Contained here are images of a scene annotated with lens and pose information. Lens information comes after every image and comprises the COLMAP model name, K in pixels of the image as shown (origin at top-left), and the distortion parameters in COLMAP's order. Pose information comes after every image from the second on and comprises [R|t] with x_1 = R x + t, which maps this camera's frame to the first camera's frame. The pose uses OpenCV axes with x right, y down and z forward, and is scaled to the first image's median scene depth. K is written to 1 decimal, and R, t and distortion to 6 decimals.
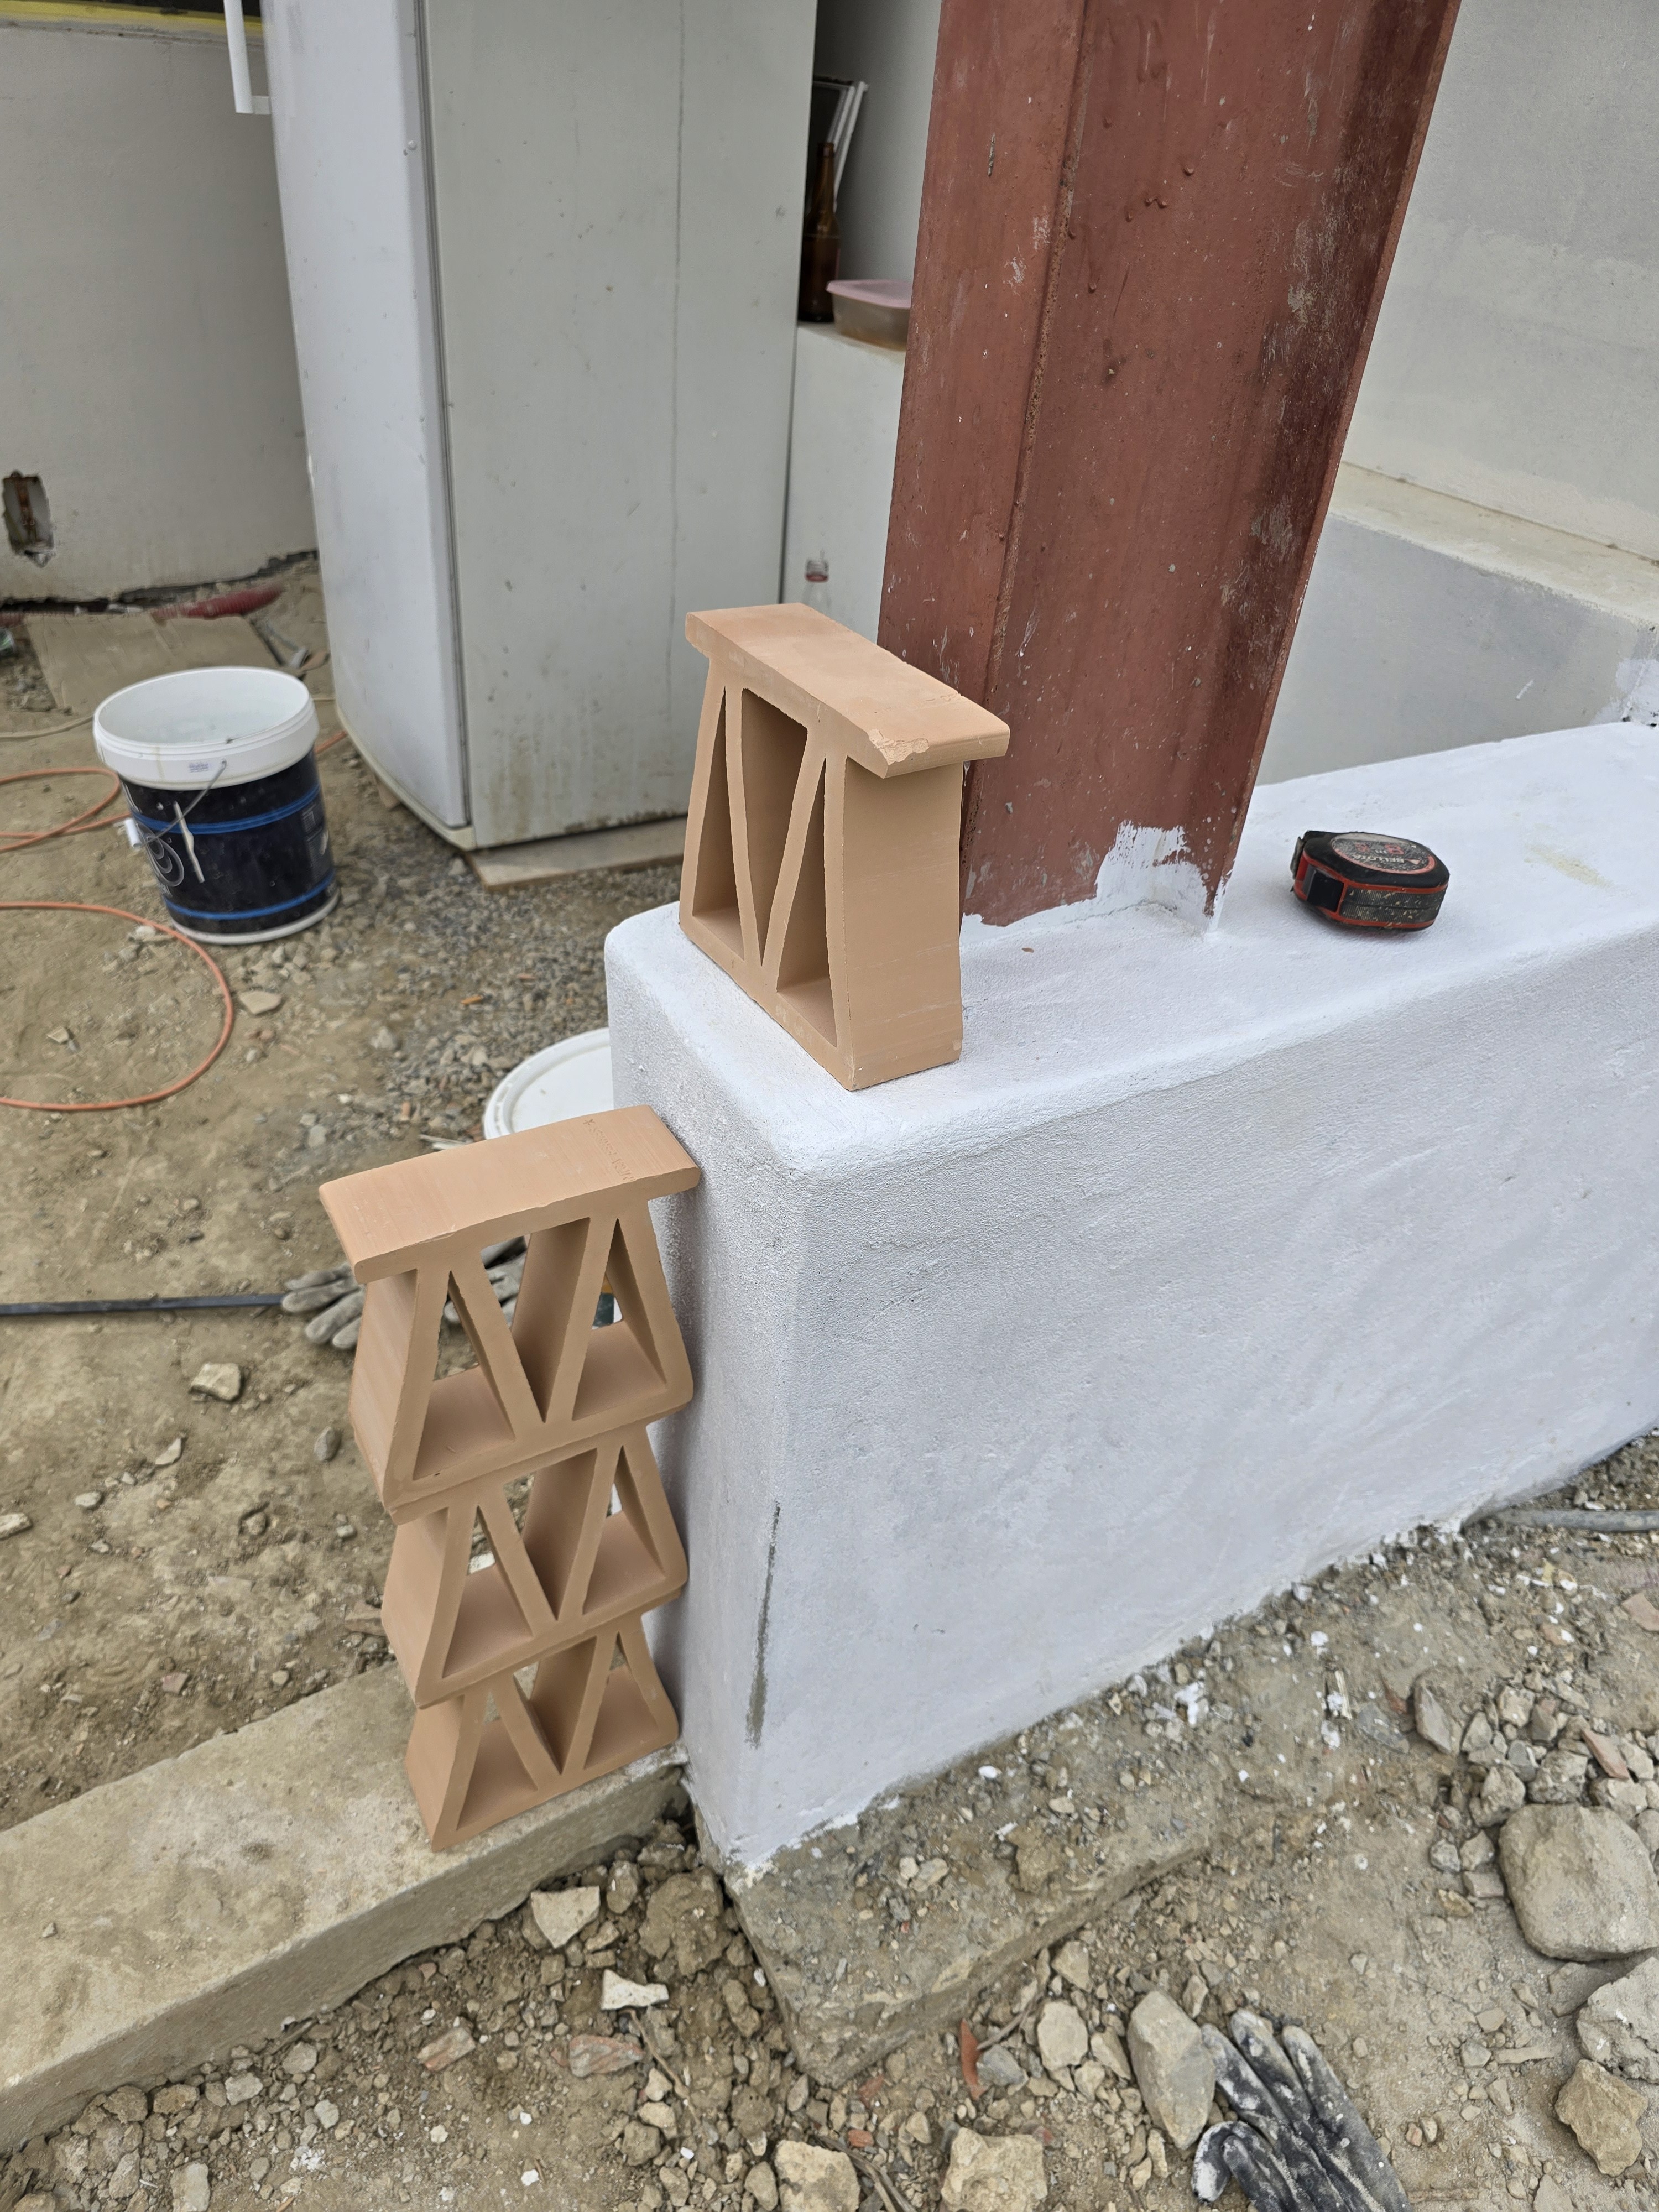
lens RADIAL K [[1448.0, 0, 800.6], [0, 1448.0, 1057.0], [0, 0, 1]] dist [0.056405, -0.046734]
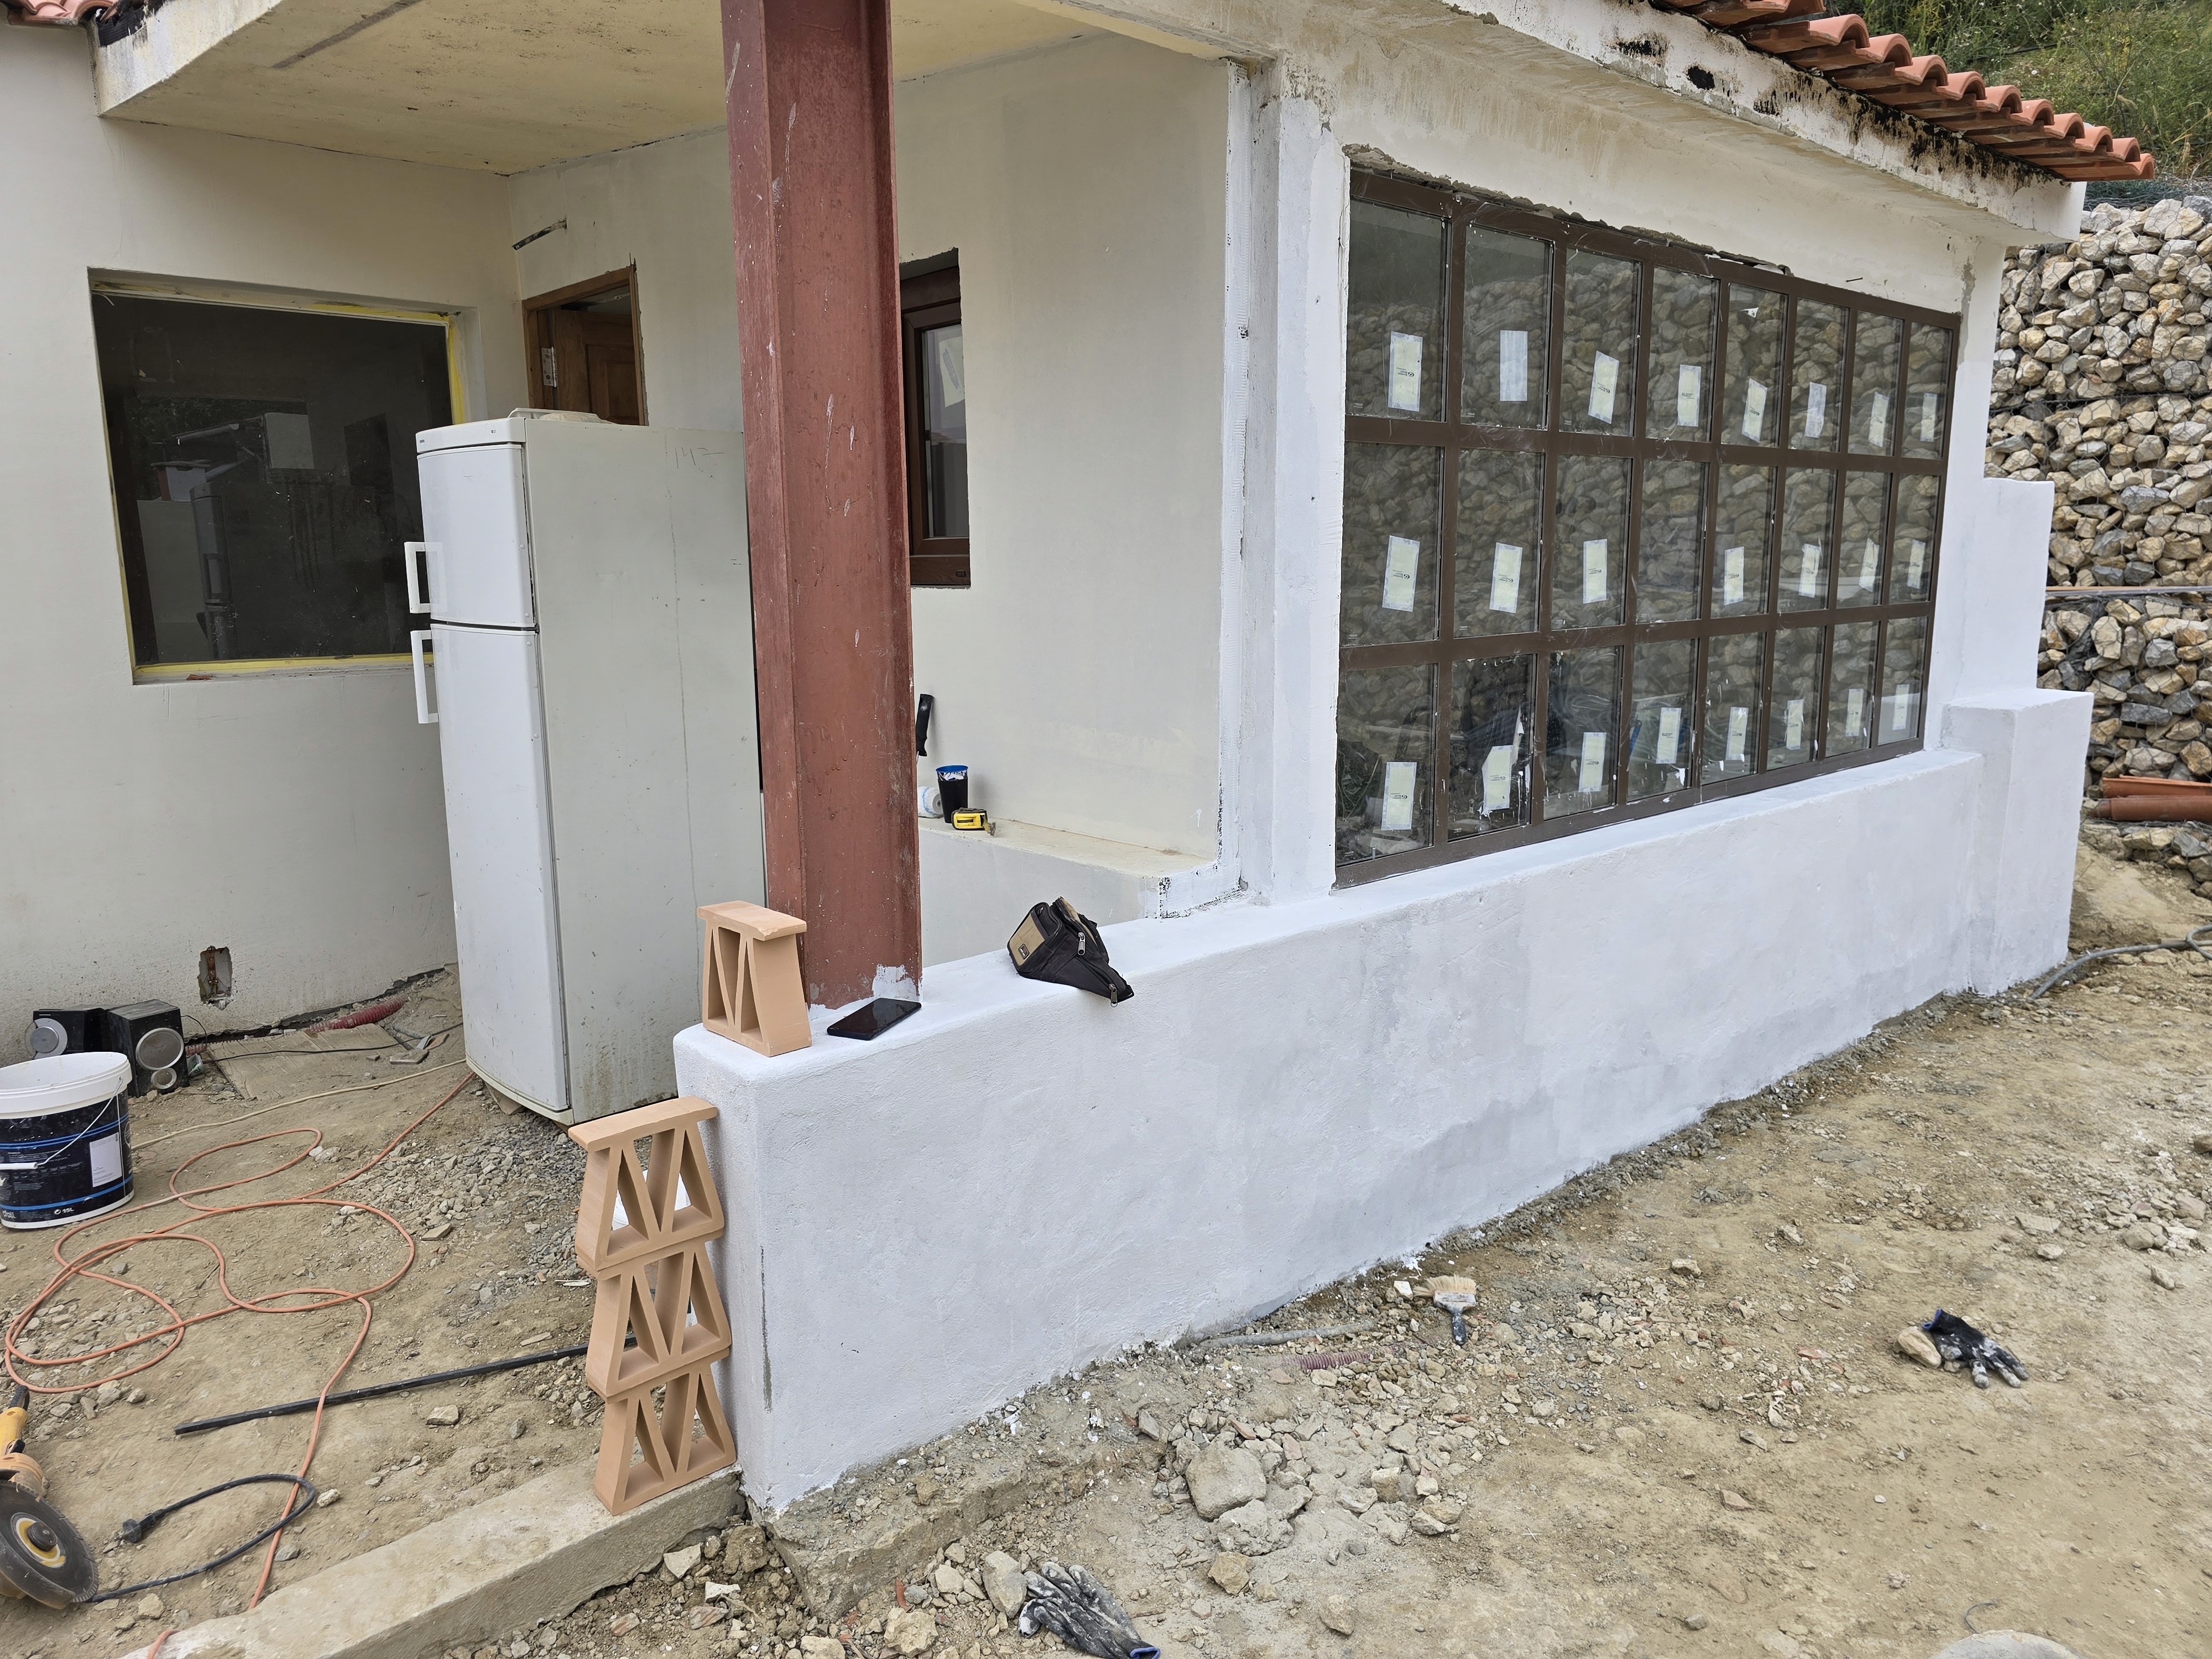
lens RADIAL K [[1448.0, 0, 1111.9], [0, 1448.0, 759.6], [0, 0, 1]] dist [0.056405, -0.046734]
pose [[0.972441, -0.115693, 0.202418, 0.117975], [0.192476, 0.888312, -0.416958, 0.548479], [-0.131571, 0.444428, 0.886100, -1.236644]]
